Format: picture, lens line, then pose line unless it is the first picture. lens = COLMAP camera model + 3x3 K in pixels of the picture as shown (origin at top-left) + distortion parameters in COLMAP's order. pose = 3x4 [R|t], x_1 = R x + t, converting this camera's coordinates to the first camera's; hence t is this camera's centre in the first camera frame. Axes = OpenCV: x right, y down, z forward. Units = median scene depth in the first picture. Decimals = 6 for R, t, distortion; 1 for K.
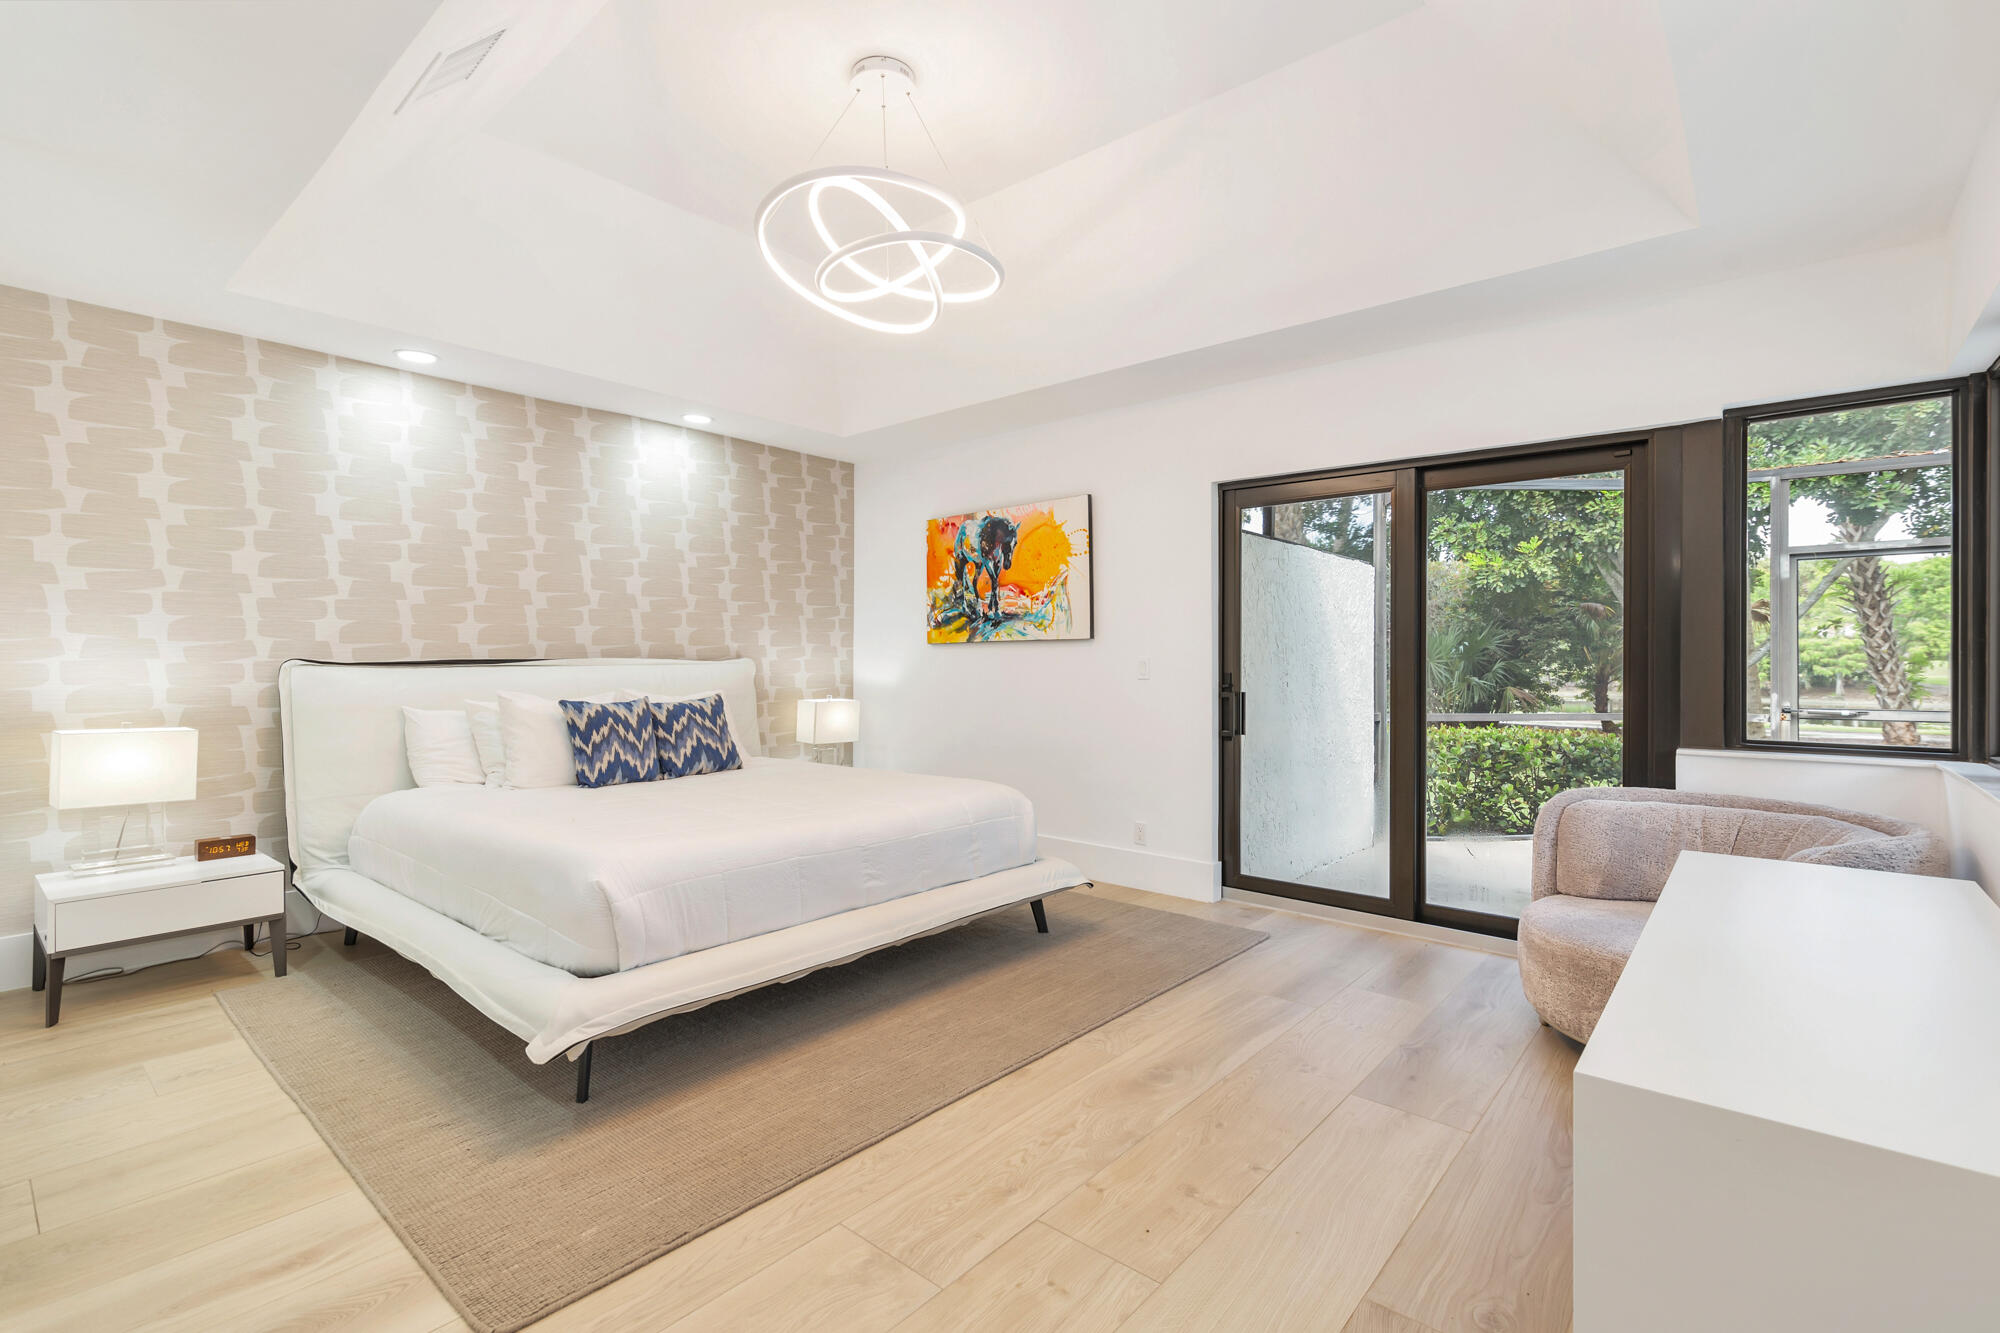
lens RADIAL K [[908.9, 0, 1011.3], [0, 908.9, 658.8], [0, 0, 1]] dist [-0.001471, -0.000473]
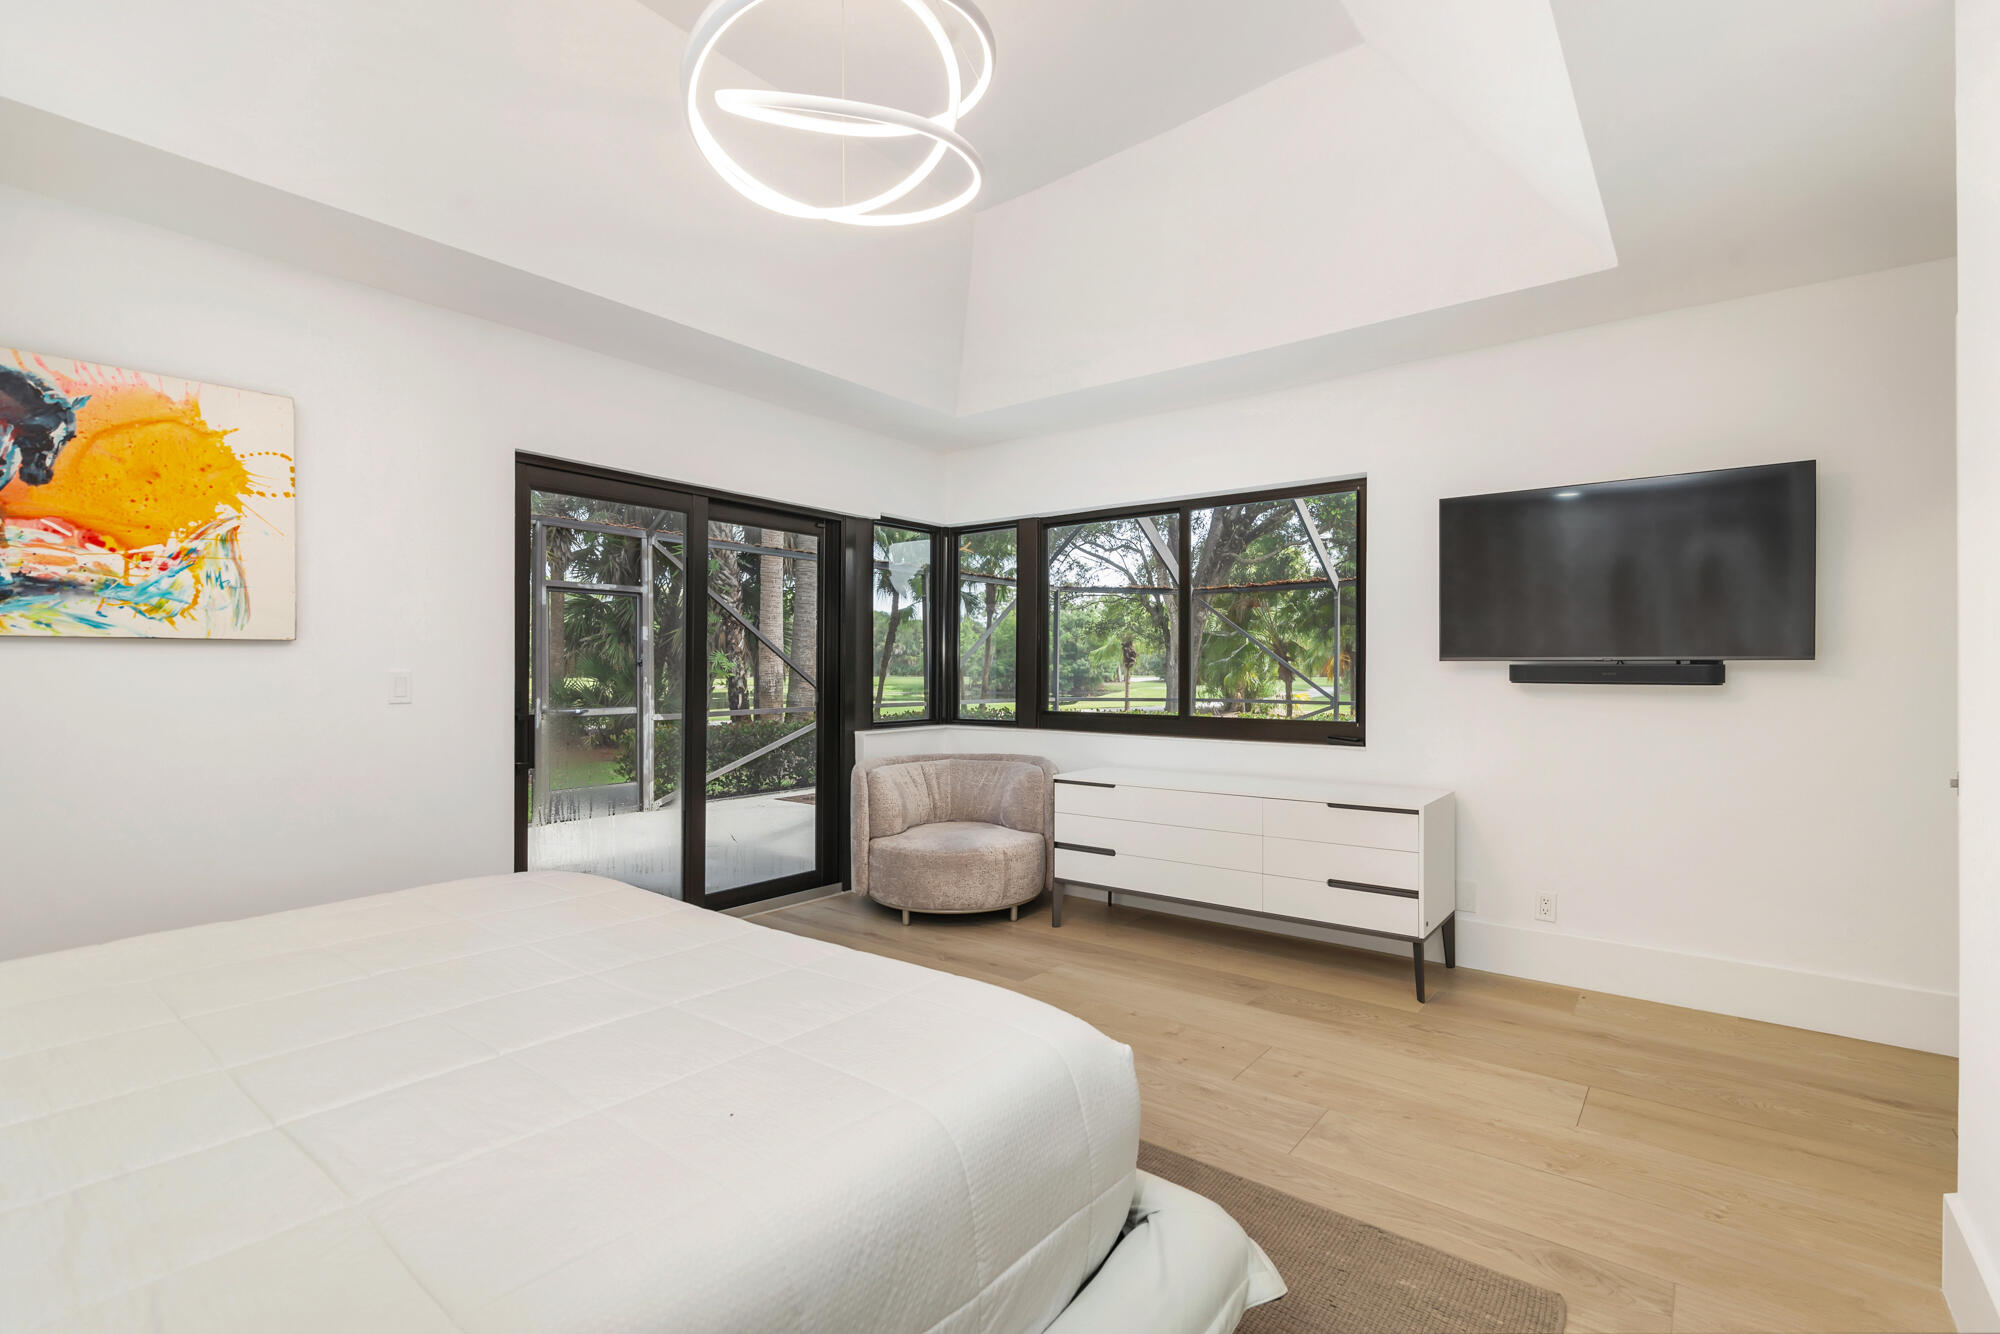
lens RADIAL K [[908.9, 0, 1004.6], [0, 908.9, 667.0], [0, 0, 1]] dist [-0.001471, -0.000473]
pose [[-0.041481, -0.000075, 0.999139, -0.520678], [-0.001987, 0.999998, -0.000007, -0.005079], [-0.999137, -0.001986, -0.041481, 0.544910]]
